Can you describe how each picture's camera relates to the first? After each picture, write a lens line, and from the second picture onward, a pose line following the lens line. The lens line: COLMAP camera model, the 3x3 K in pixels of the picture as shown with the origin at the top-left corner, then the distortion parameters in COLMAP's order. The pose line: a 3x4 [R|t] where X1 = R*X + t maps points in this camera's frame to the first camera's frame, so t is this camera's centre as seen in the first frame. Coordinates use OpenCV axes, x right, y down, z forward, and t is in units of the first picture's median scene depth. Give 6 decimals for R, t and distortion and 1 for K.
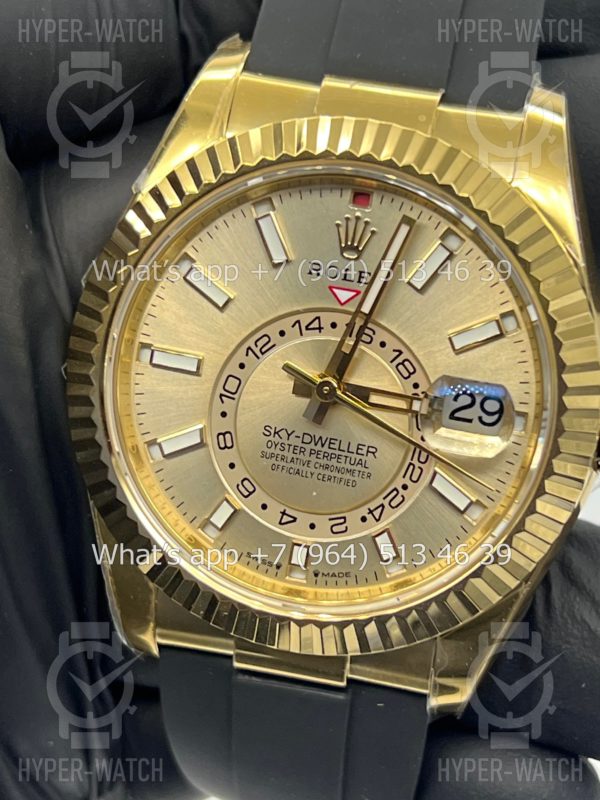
lens RADIAL K [[1828.8, 0, 303.9], [0, 1828.8, 393.9], [0, 0, 1]] dist [0.287088, 0.000000]
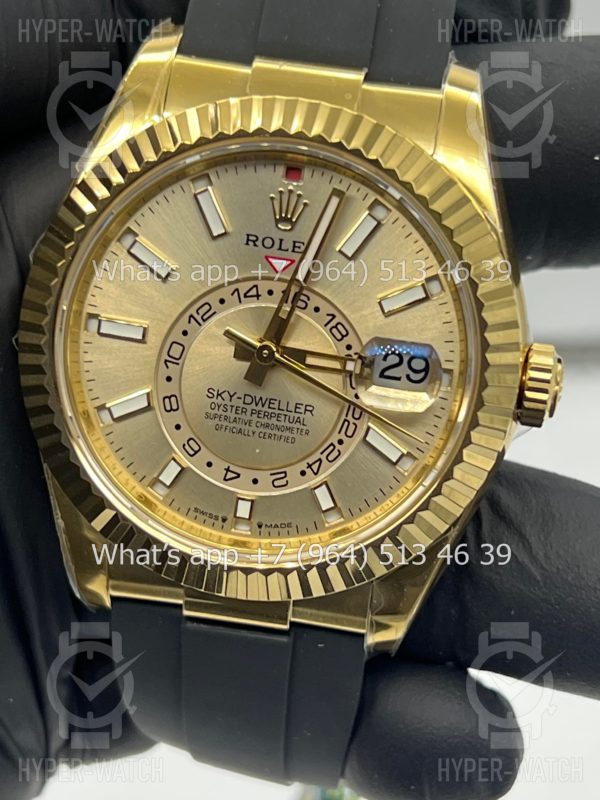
lens RADIAL K [[1828.8, 0, 297.8], [0, 1828.8, 400.4], [0, 0, 1]] dist [0.287088, 0.000000]
pose [[0.998205, -0.027151, 0.053390, -0.026427], [0.026032, 0.999429, 0.021545, 0.002664], [-0.053944, -0.020117, 0.998341, -0.067761]]
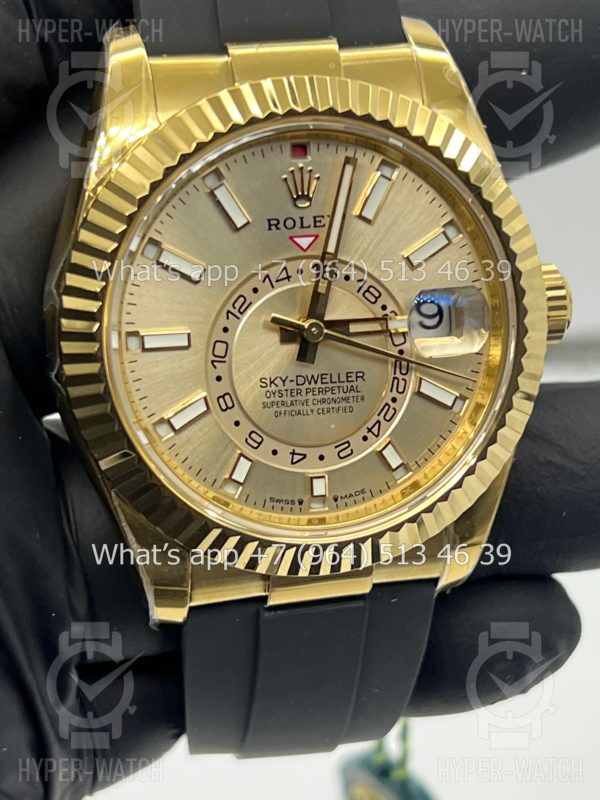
lens RADIAL K [[1828.8, 0, 290.8], [0, 1828.8, 382.5], [0, 0, 1]] dist [0.287088, 0.000000]
pose [[0.905266, -0.254960, 0.339836, -0.369663], [0.241885, 0.966912, 0.081080, -0.062886], [-0.349263, 0.008802, 0.936983, -0.004854]]
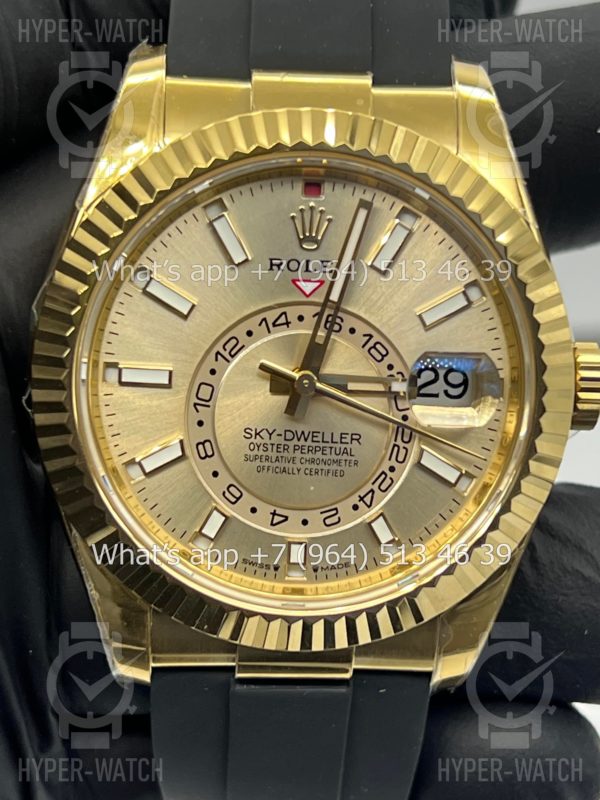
lens RADIAL K [[1828.8, 0, 293.8], [0, 1828.8, 385.9], [0, 0, 1]] dist [0.287088, 0.000000]
pose [[0.971889, -0.137220, 0.191320, -0.181955], [0.139558, 0.990213, 0.001266, -0.002979], [-0.189621, 0.025470, 0.981527, 0.026616]]
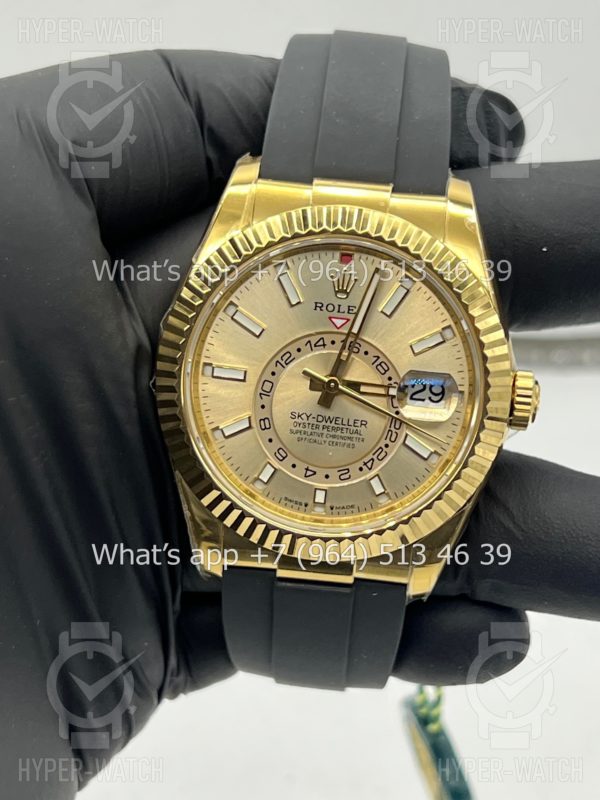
lens RADIAL K [[1828.8, 0, 300.1], [0, 1828.8, 398.6], [0, 0, 1]] dist [0.287088, 0.000000]
pose [[0.992277, -0.067412, 0.104120, -0.170983], [0.069010, 0.997546, -0.011814, 0.024674], [-0.103068, 0.018908, 0.994495, -0.500398]]
